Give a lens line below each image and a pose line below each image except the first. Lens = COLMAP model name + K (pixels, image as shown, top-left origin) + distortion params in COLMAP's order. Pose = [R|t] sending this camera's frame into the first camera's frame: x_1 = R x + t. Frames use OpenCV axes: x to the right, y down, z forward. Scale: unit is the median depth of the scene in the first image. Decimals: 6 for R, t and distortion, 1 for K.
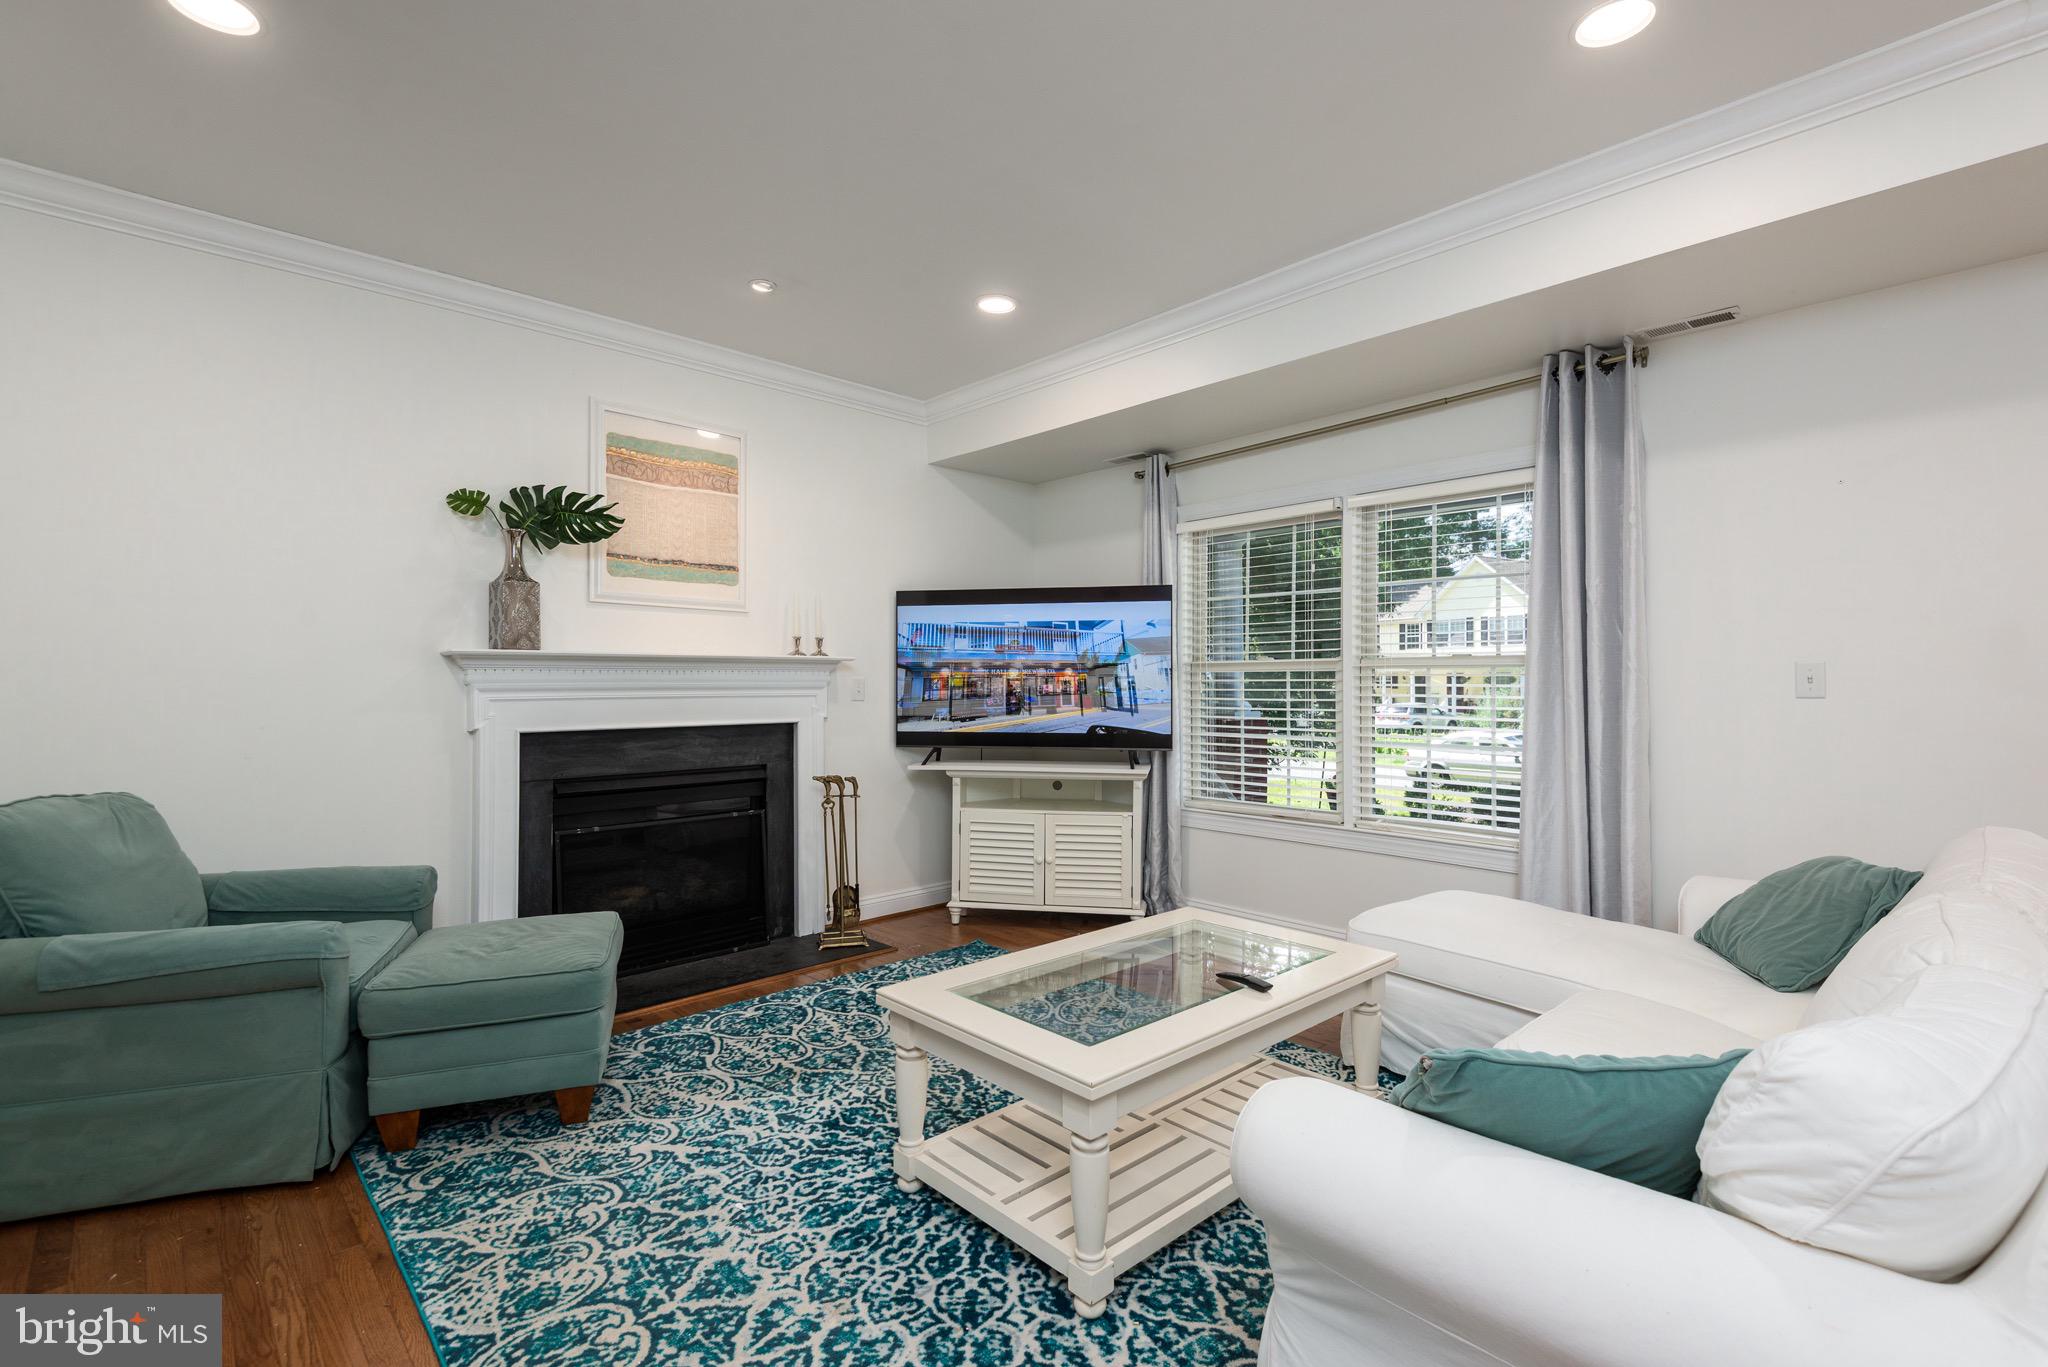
lens RADIAL K [[923.0, 0, 1027.3], [0, 923.0, 681.4], [0, 0, 1]] dist [0.048301, -0.030409]
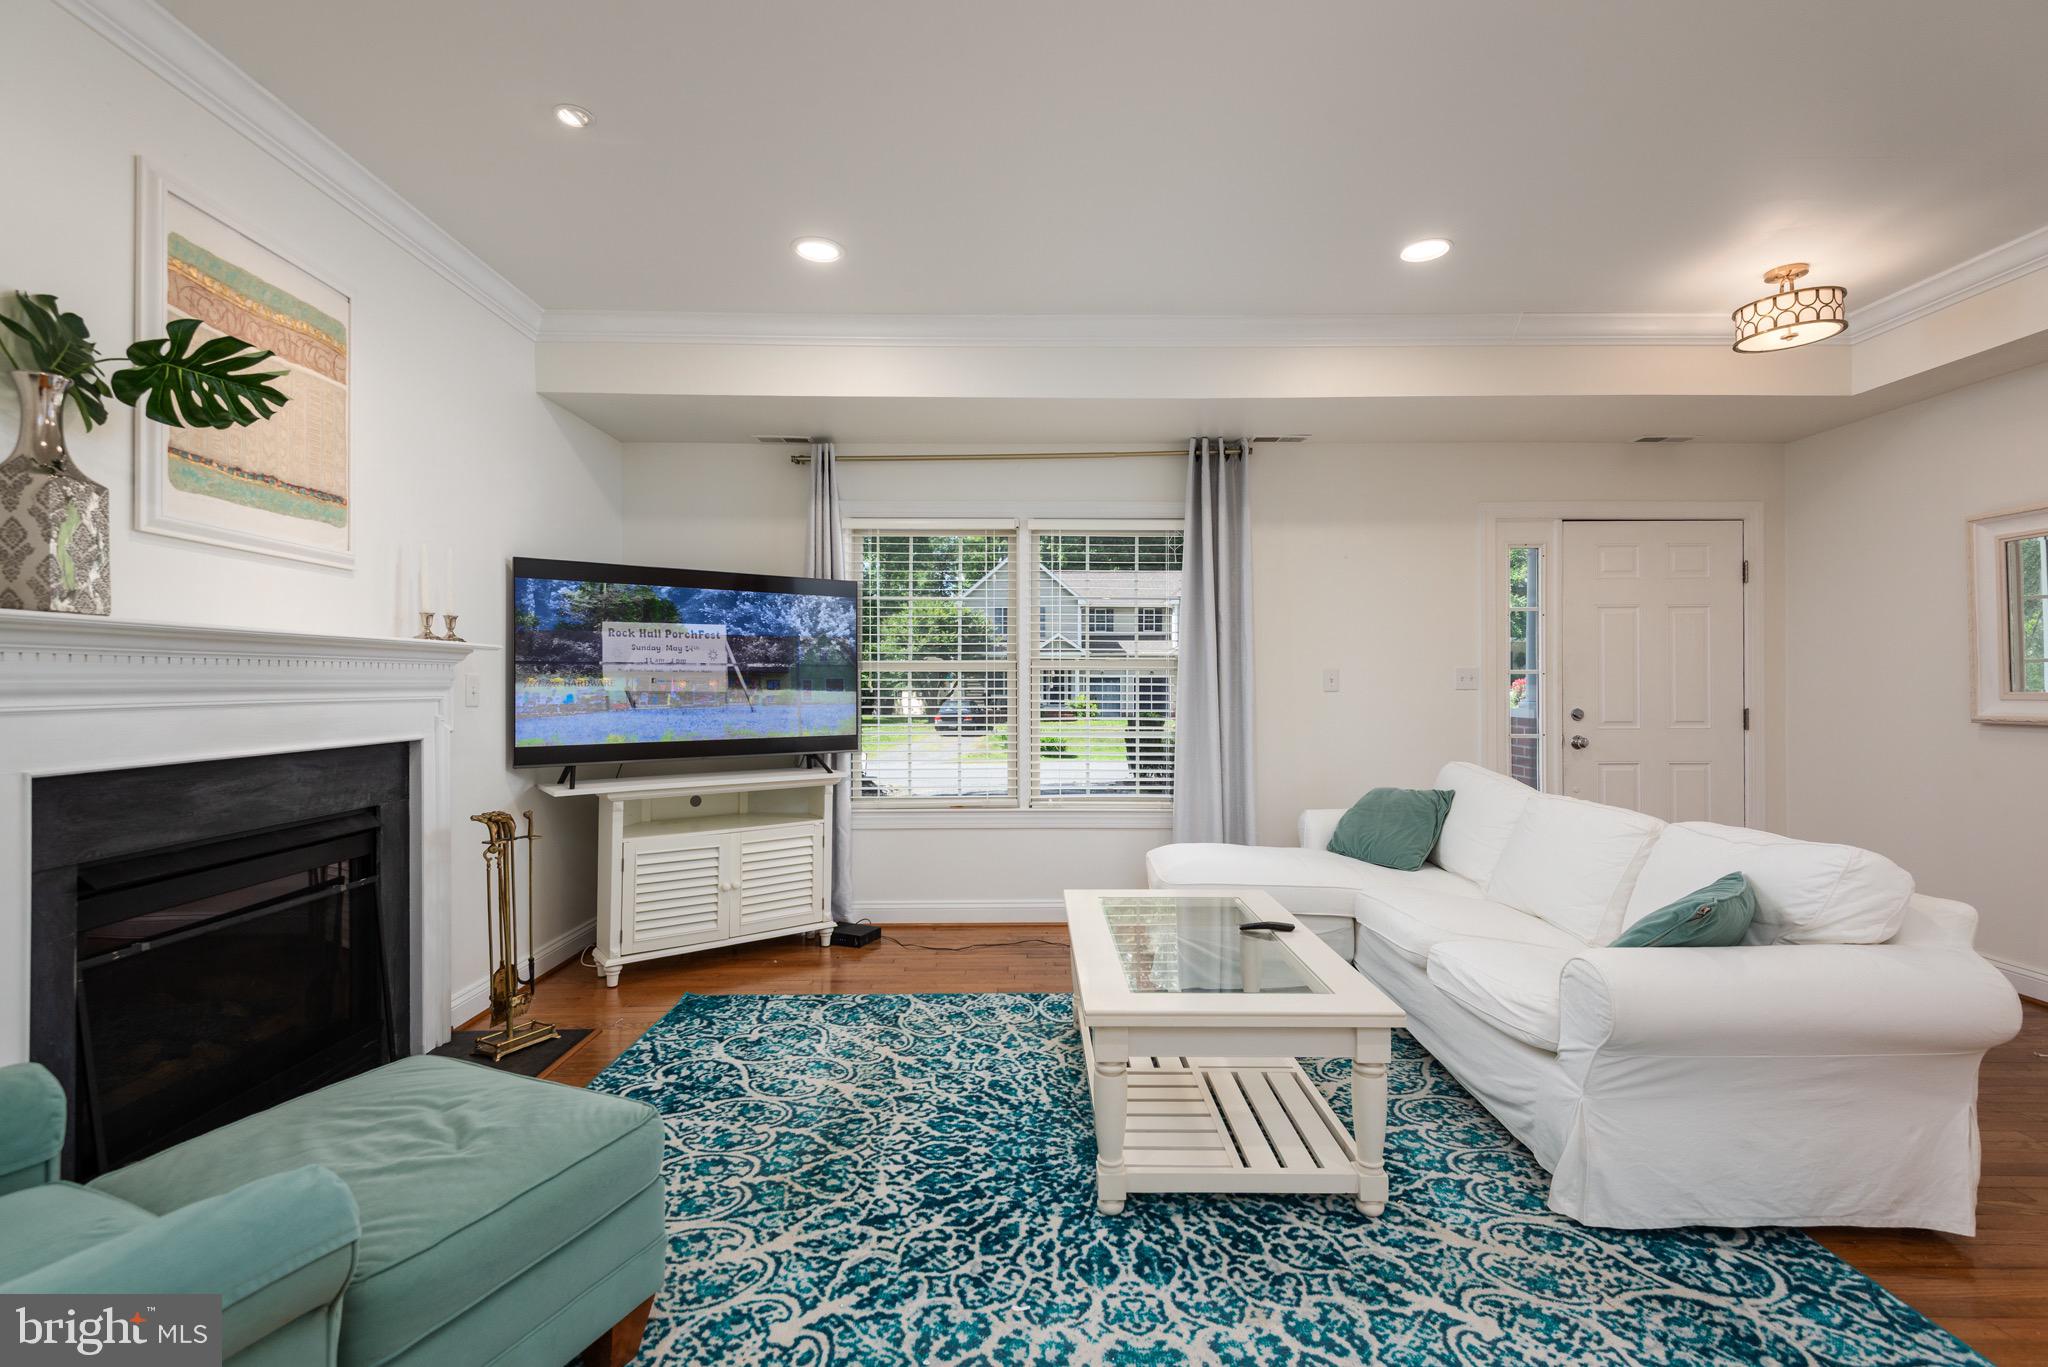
lens RADIAL K [[923.0, 0, 1027.3], [0, 923.0, 681.4], [0, 0, 1]] dist [0.048301, -0.030409]
pose [[0.678129, 0.002406, 0.734939, -0.652522], [-0.001441, 0.999997, -0.001944, 0.003673], [-0.734942, 0.000259, 0.678130, 0.306570]]
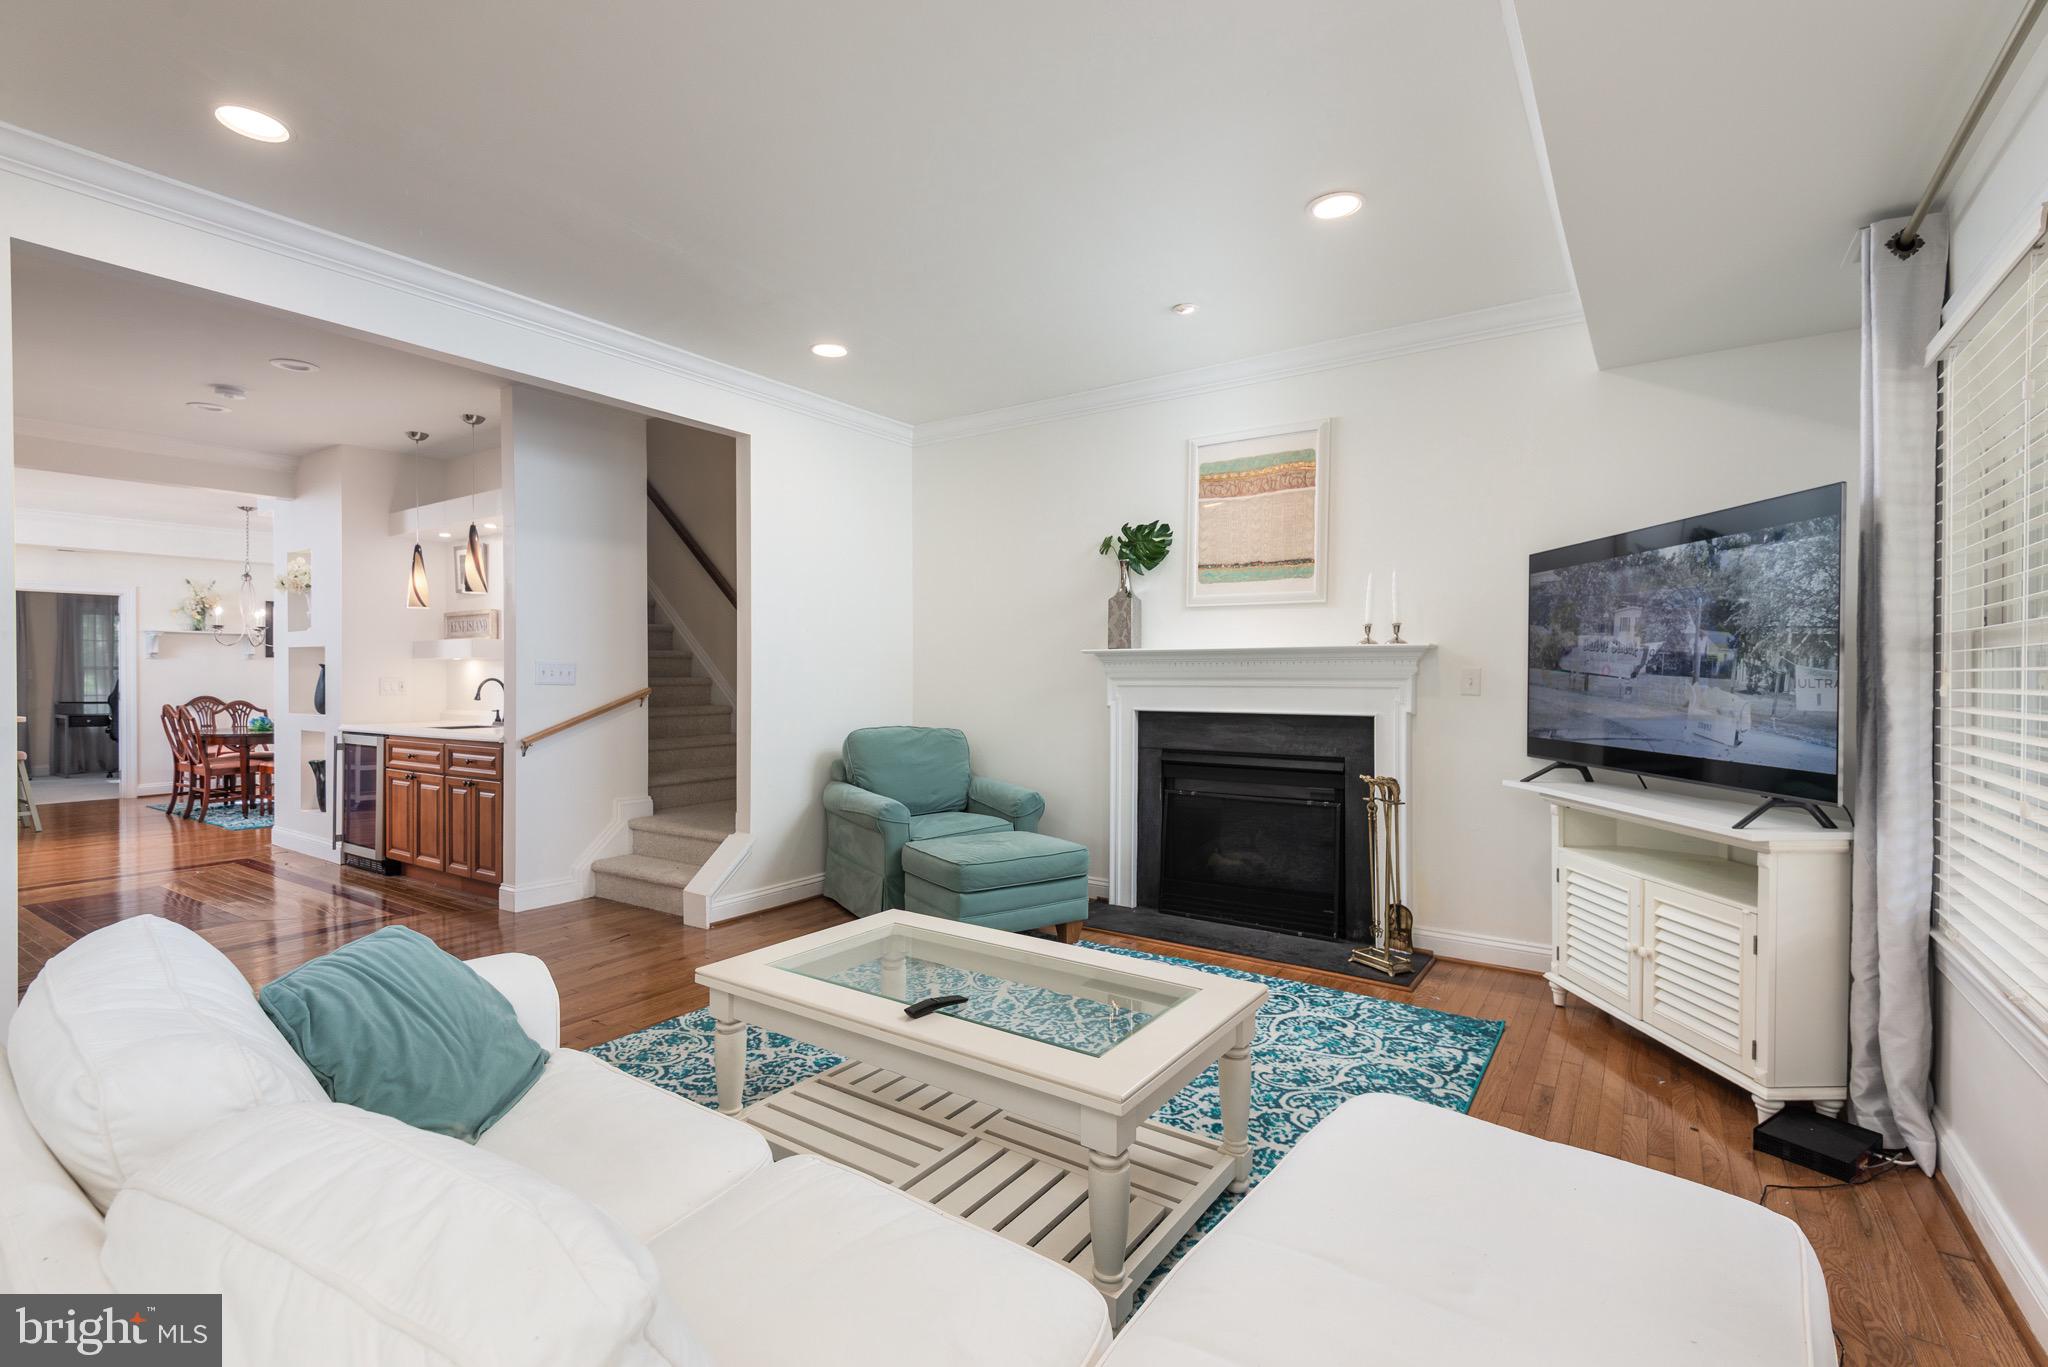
lens RADIAL K [[923.0, 0, 1027.3], [0, 923.0, 681.4], [0, 0, 1]] dist [0.048301, -0.030409]
pose [[0.211646, 0.009451, -0.977301, 0.847524], [0.000788, 0.999951, 0.009841, -0.000023], [0.977346, -0.002852, 0.211628, 0.672043]]
